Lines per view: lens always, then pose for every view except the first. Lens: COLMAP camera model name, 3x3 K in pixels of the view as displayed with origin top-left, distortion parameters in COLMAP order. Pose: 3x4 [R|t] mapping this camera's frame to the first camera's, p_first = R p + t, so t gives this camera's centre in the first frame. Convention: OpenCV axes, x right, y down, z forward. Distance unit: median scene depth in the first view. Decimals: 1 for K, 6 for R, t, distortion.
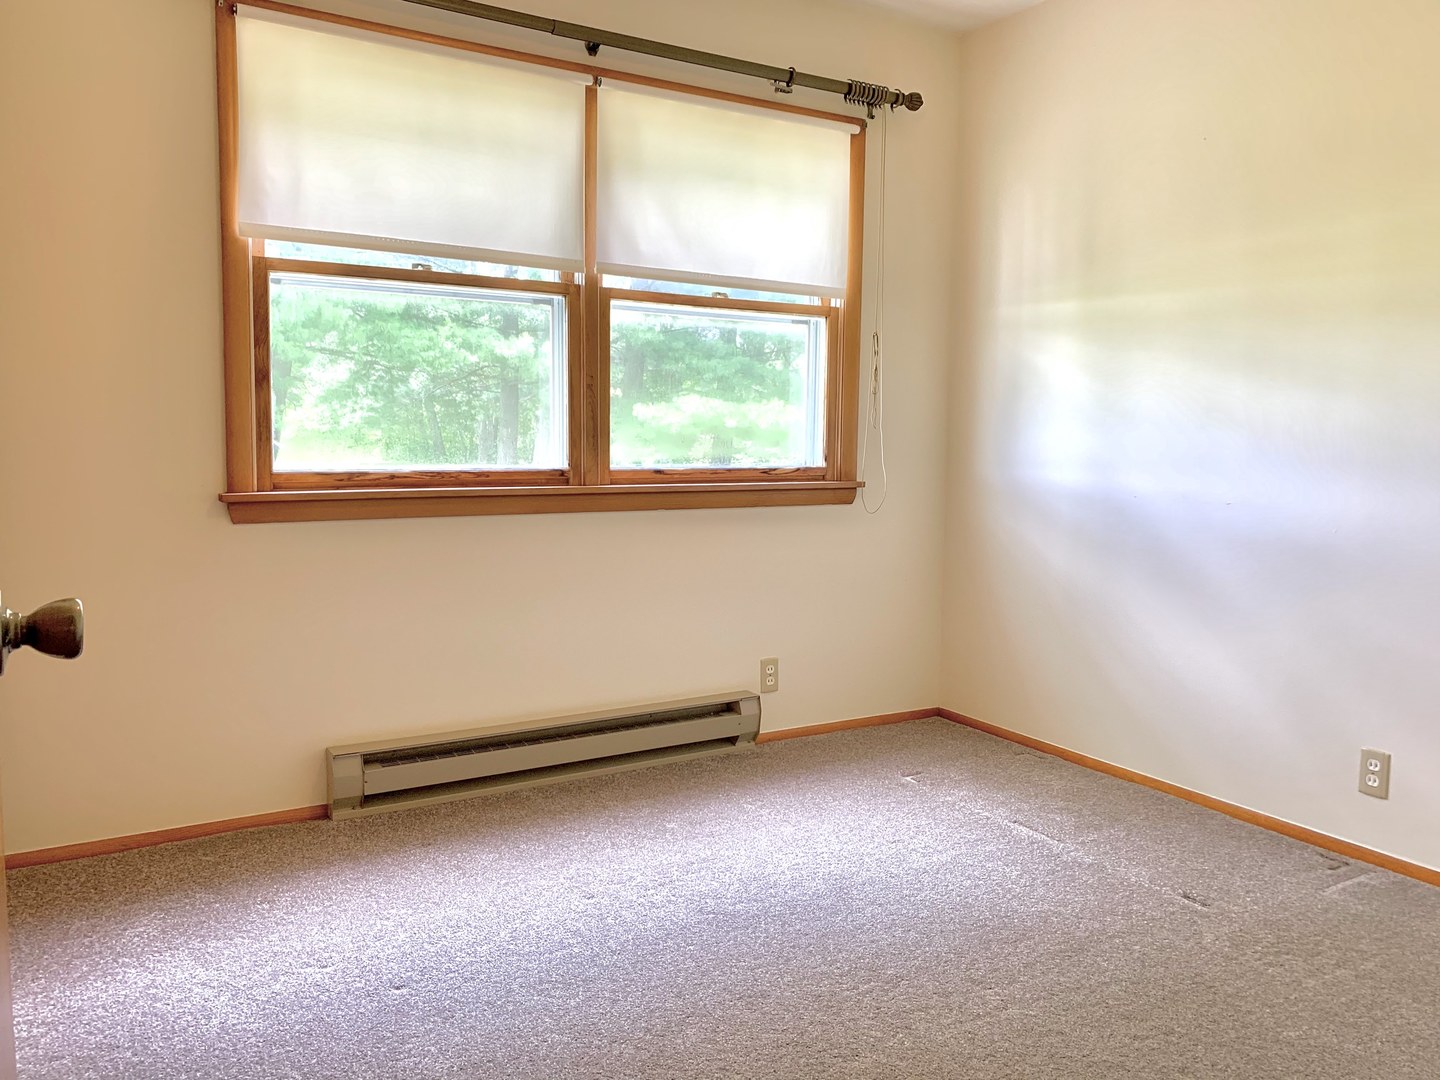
lens RADIAL K [[1100.5, 0, 718.8], [0, 1100.5, 525.0], [0, 0, 1]] dist [0.053100, -0.045890]
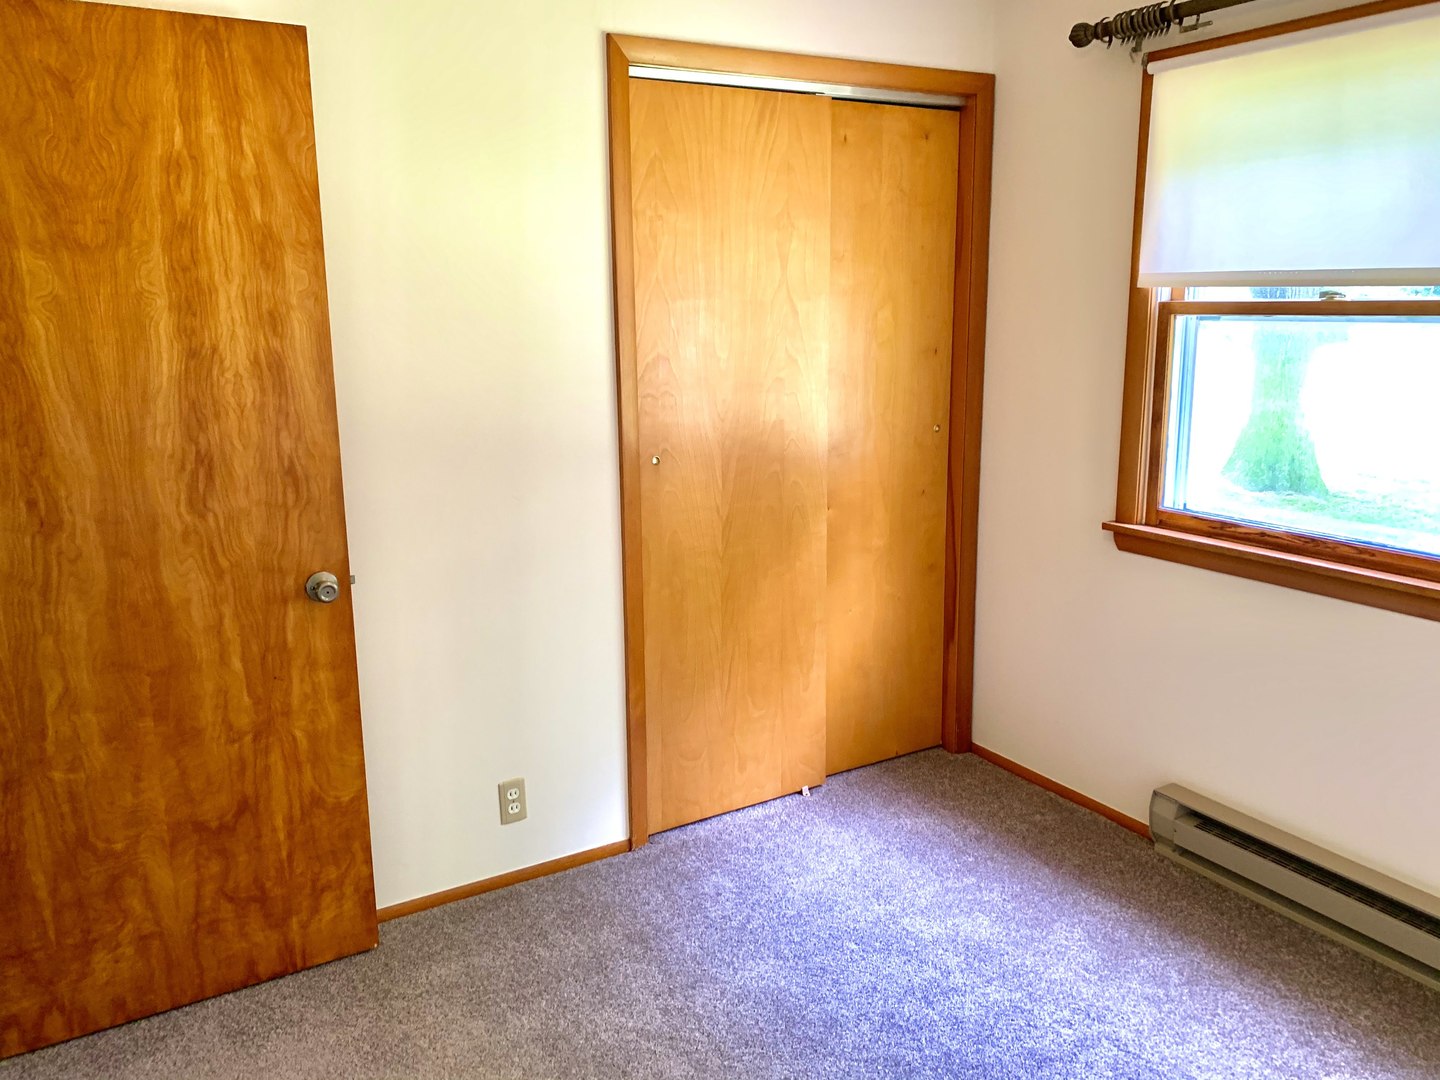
lens RADIAL K [[1100.5, 0, 718.8], [0, 1100.5, 525.0], [0, 0, 1]] dist [0.053100, -0.045890]
pose [[0.005513, 0.190077, -0.981754, 0.619266], [-0.070007, 0.979433, 0.189235, -0.200627], [0.997531, 0.067686, 0.018706, 0.569076]]
